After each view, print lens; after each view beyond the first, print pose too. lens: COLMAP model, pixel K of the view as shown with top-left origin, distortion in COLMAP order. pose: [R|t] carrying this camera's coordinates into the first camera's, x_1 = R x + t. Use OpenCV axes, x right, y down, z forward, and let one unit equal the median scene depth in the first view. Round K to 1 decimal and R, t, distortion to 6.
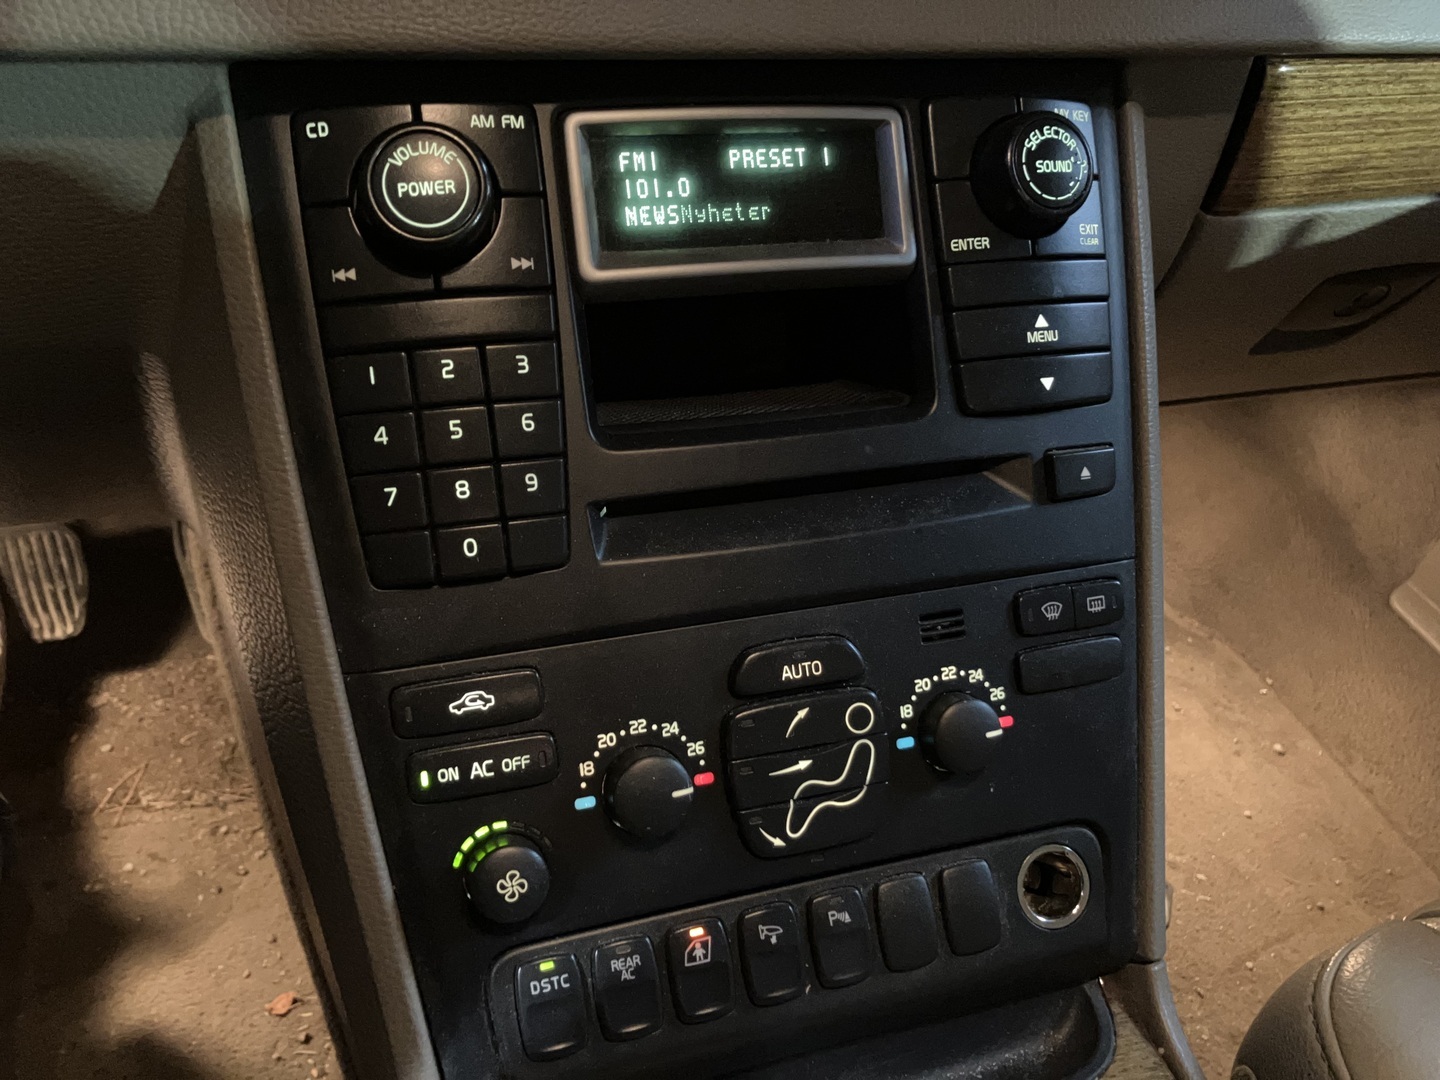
lens RADIAL K [[1180.0, 0, 720.0], [0, 1180.0, 540.0], [0, 0, 1]] dist [0.013012, 0.001096]
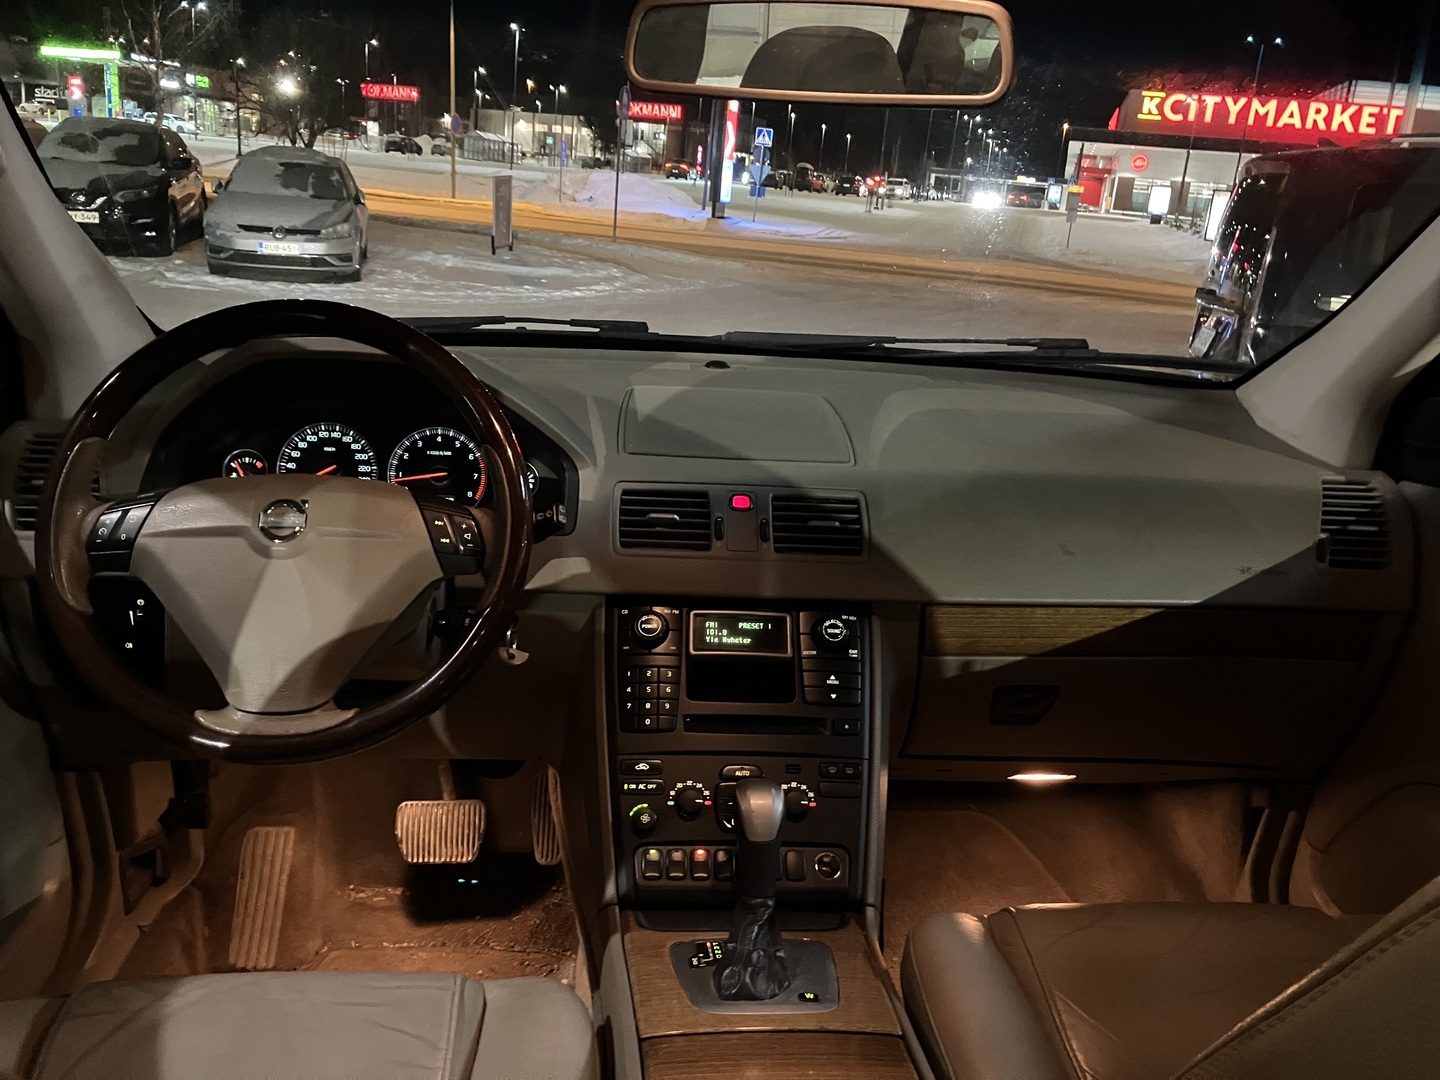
lens RADIAL K [[1180.0, 0, 720.0], [0, 1180.0, 540.0], [0, 0, 1]] dist [0.013012, 0.001096]
pose [[0.970706, 0.017936, -0.239598, 0.800623], [-0.119315, 0.901548, -0.415904, 0.917840], [0.208549, 0.432308, 0.877278, -2.199430]]
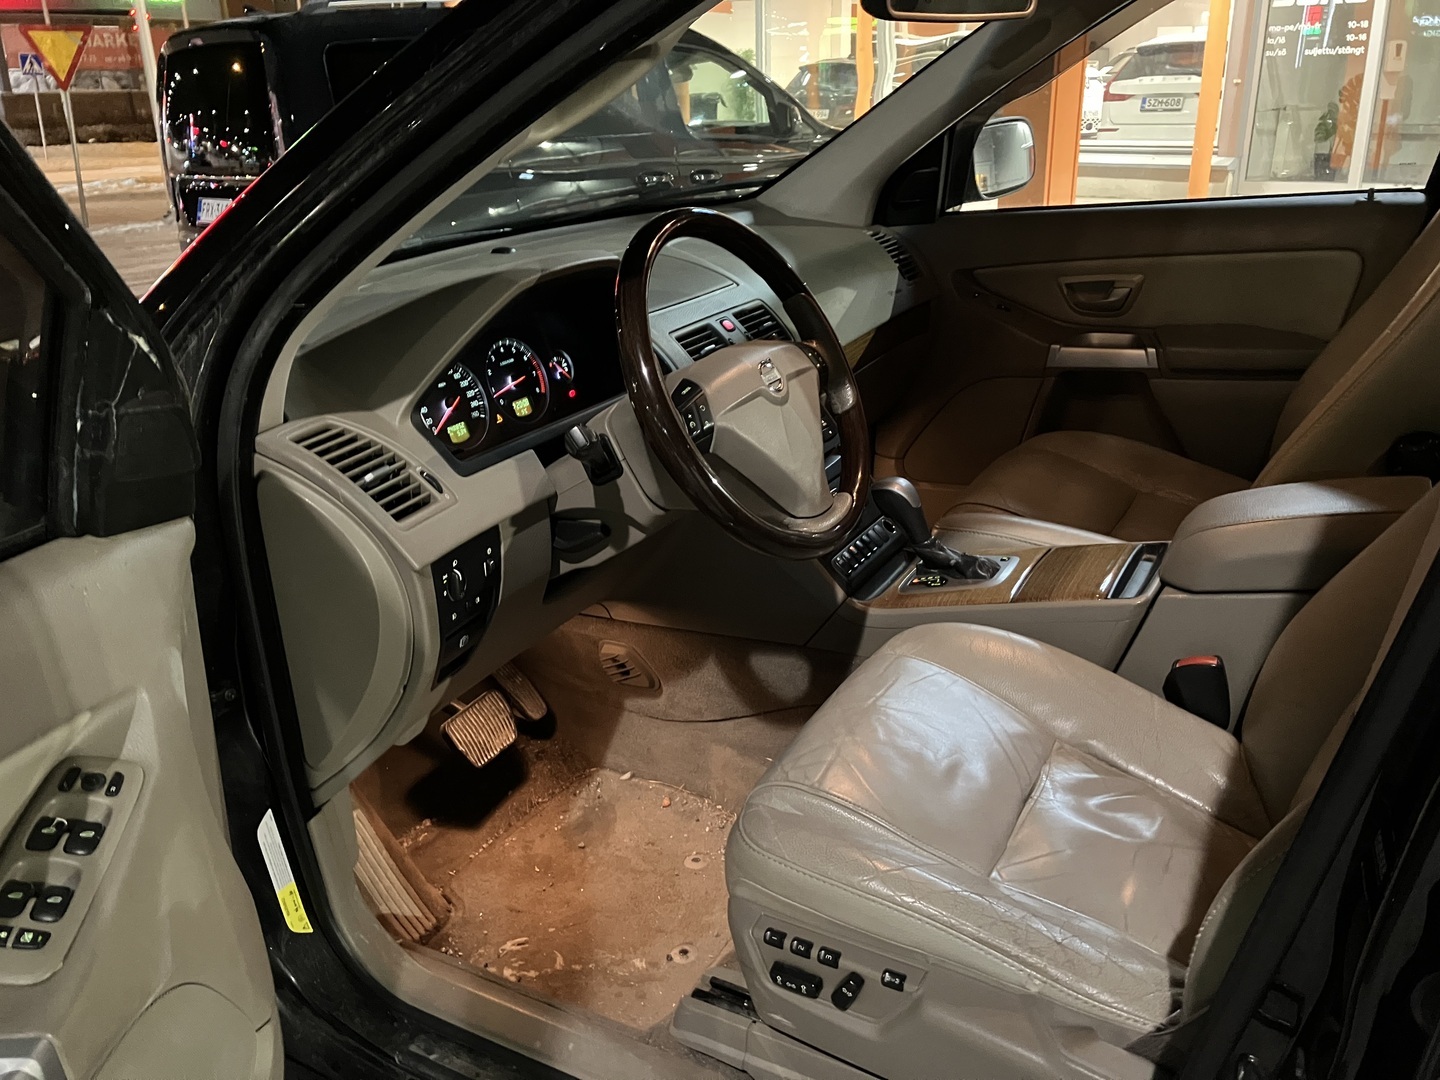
lens RADIAL K [[1180.0, 0, 720.0], [0, 1180.0, 540.0], [0, 0, 1]] dist [0.013012, 0.001096]
pose [[0.728571, -0.376376, 0.572298, -3.133490], [0.532776, 0.836501, -0.128126, 0.653879], [-0.430504, 0.398256, 0.809975, -2.642649]]
